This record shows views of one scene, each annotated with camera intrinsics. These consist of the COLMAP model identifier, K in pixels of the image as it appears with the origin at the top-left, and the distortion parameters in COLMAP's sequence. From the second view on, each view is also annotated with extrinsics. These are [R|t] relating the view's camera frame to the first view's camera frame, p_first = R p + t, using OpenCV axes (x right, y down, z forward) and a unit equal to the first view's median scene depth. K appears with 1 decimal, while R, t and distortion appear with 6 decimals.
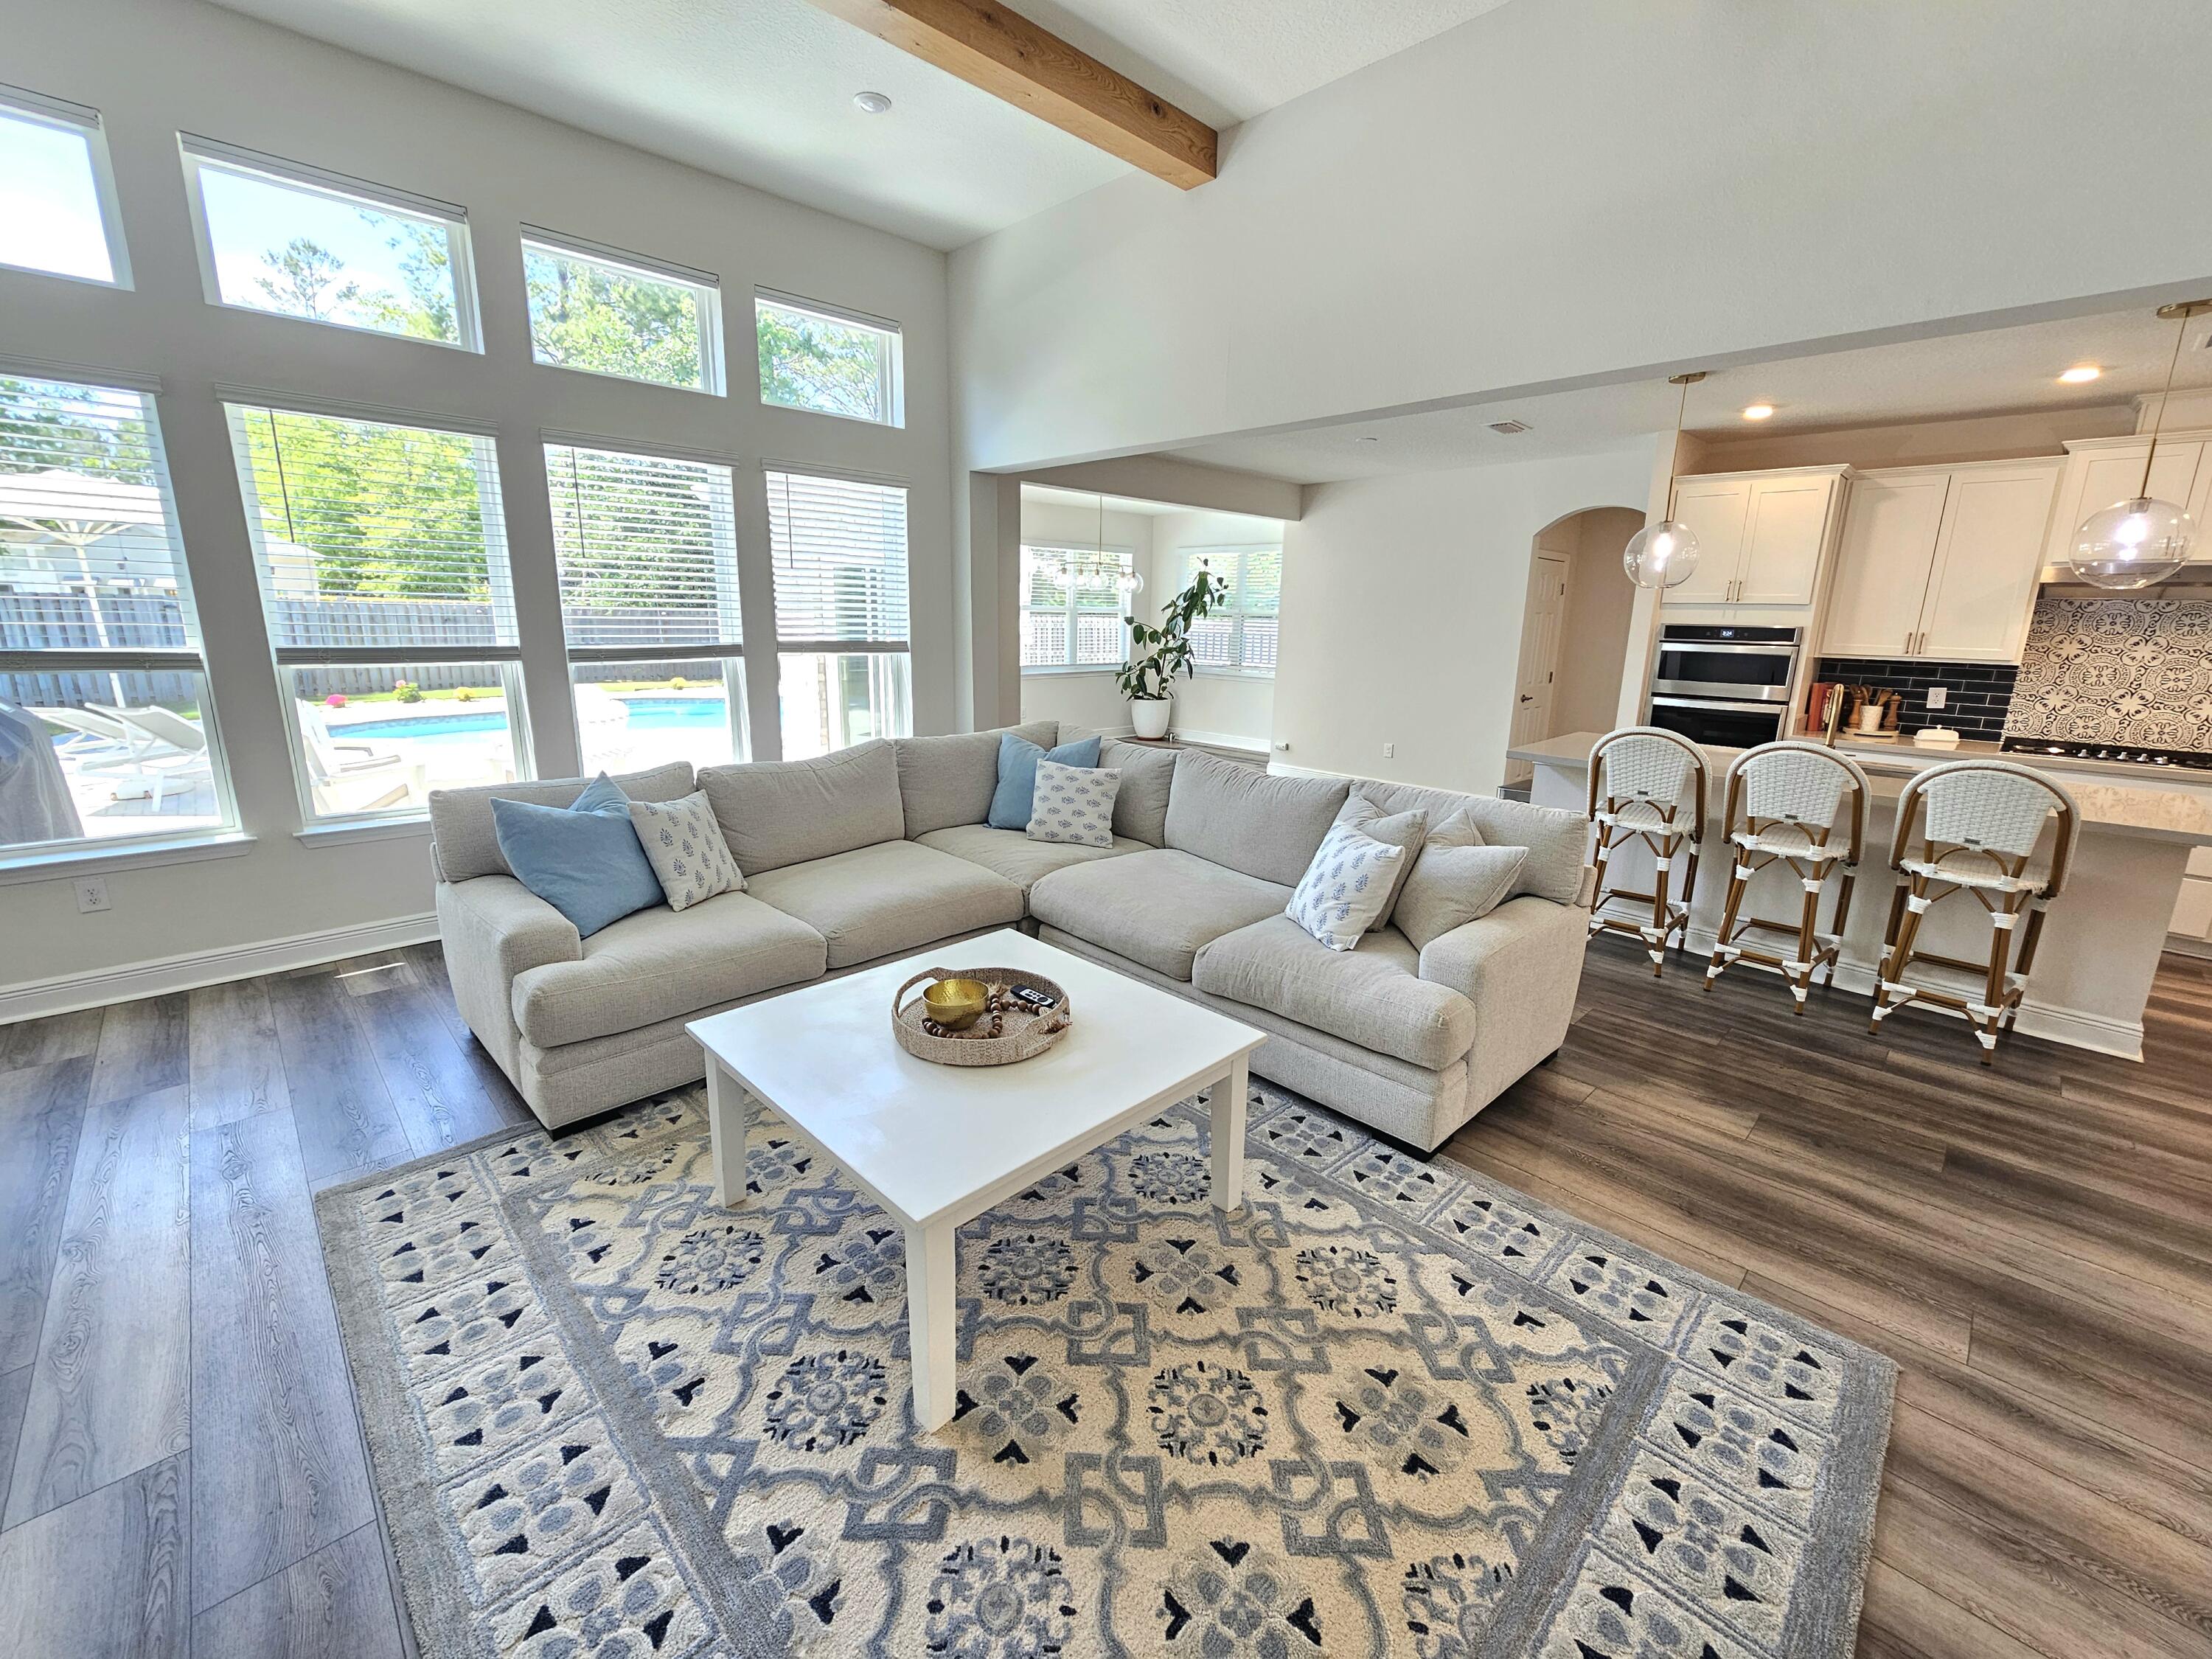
lens RADIAL K [[906.1, 0, 1106.5], [0, 906.1, 820.5], [0, 0, 1]] dist [-0.001368, 0.000255]
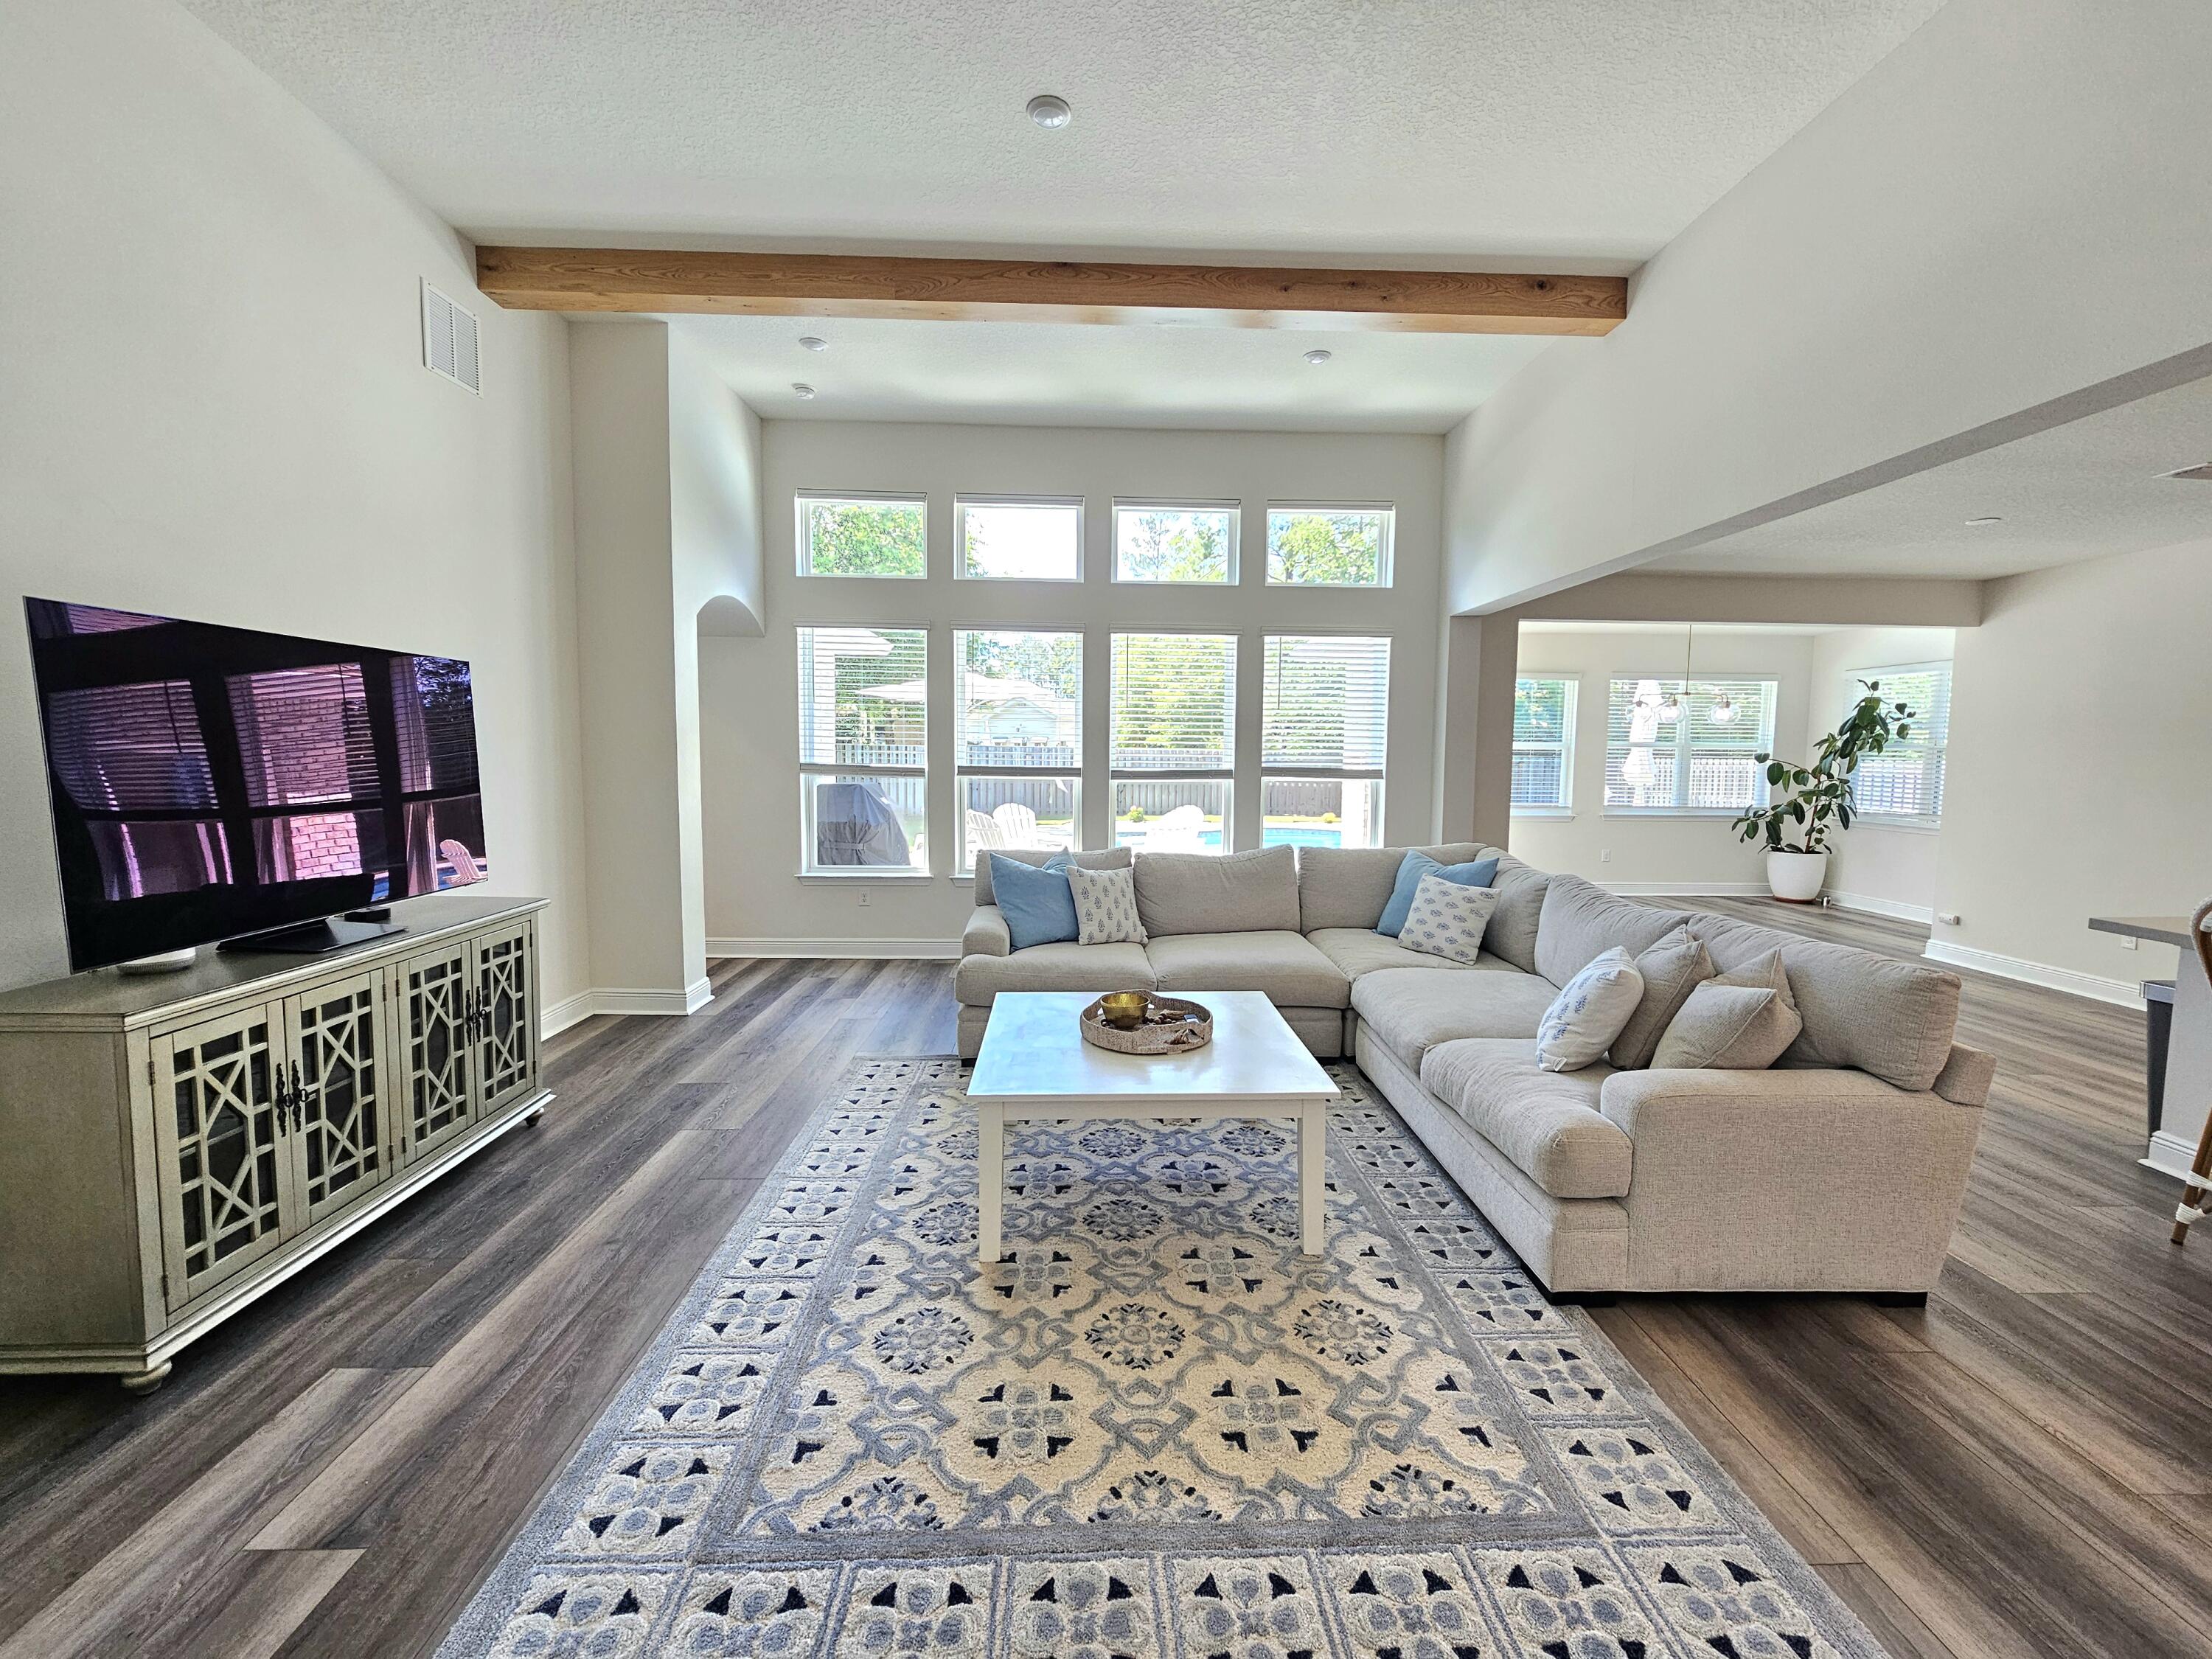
lens RADIAL K [[906.1, 0, 1110.7], [0, 906.1, 821.2], [0, 0, 1]] dist [-0.001368, 0.000255]
pose [[0.735633, 0.041048, -0.676136, 0.497115], [-0.148169, 0.983741, -0.101485, 0.045785], [0.660977, 0.174838, 0.729754, -0.035166]]
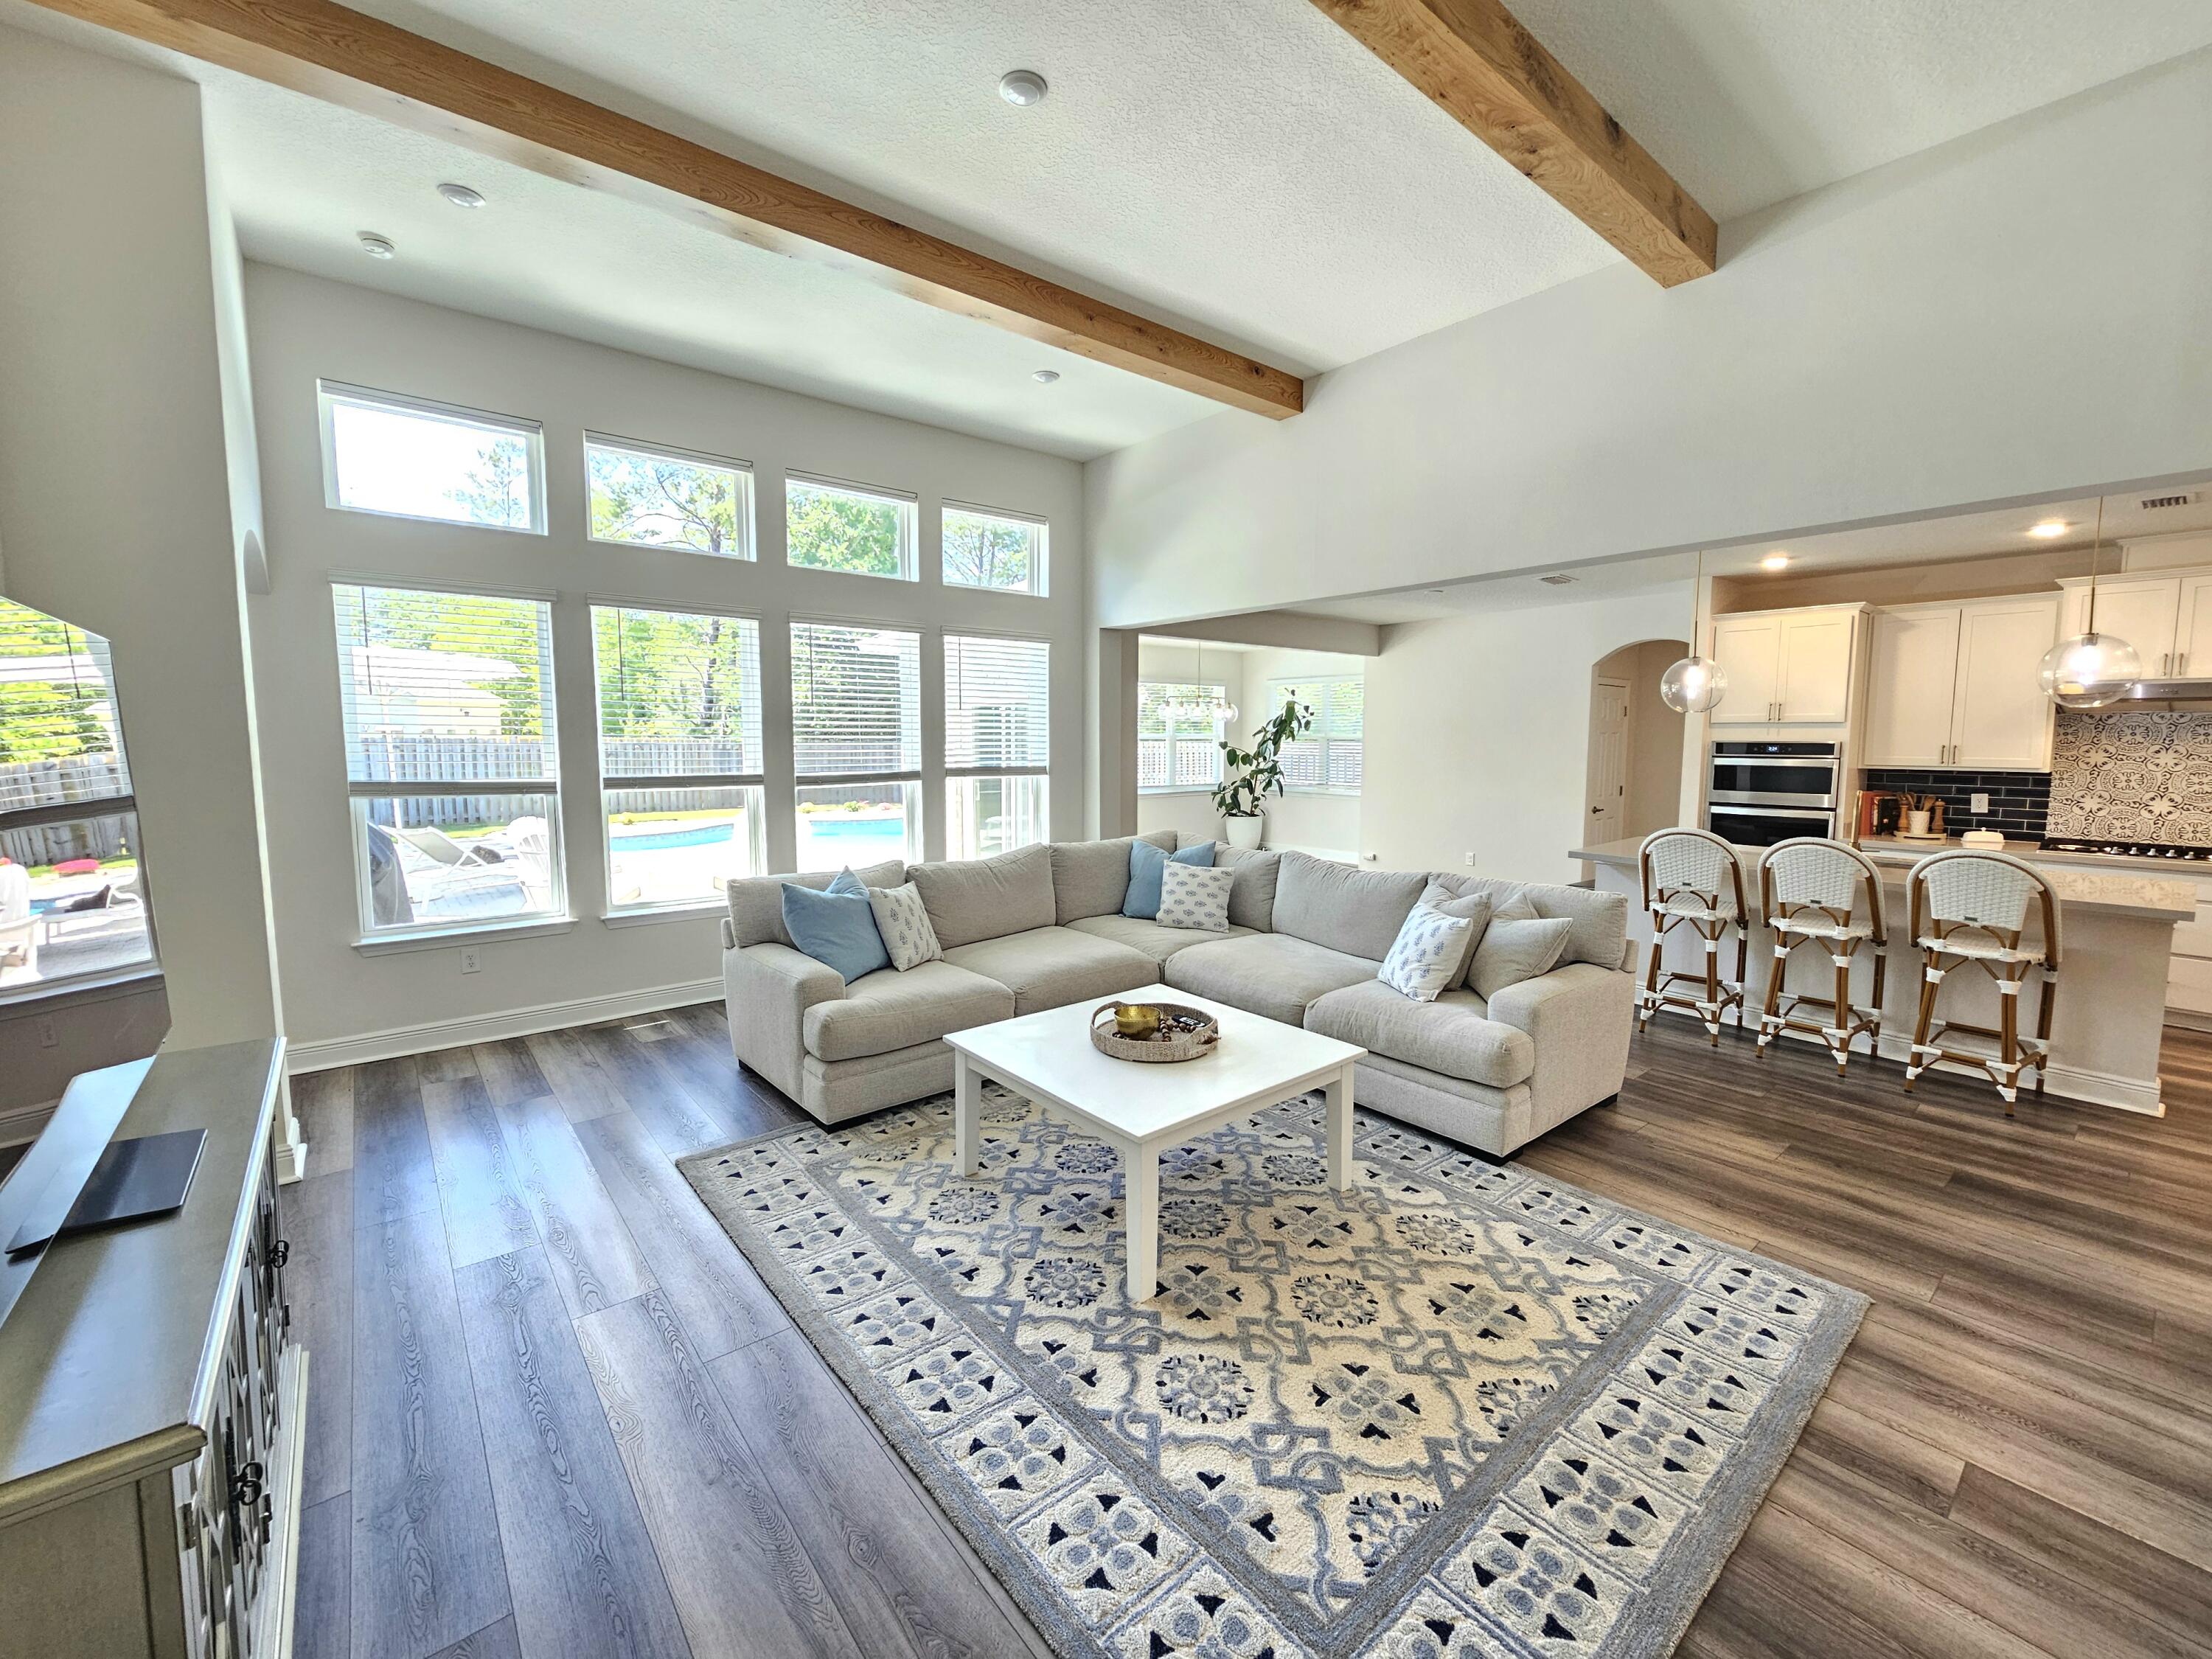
lens RADIAL K [[906.1, 0, 1107.3], [0, 906.1, 821.2], [0, 0, 1]] dist [-0.001368, 0.000255]
pose [[0.995983, -0.009249, -0.089068, -0.058830], [-0.002677, 0.991131, -0.132861, 0.056799], [0.089507, 0.132566, 0.987124, -0.283590]]
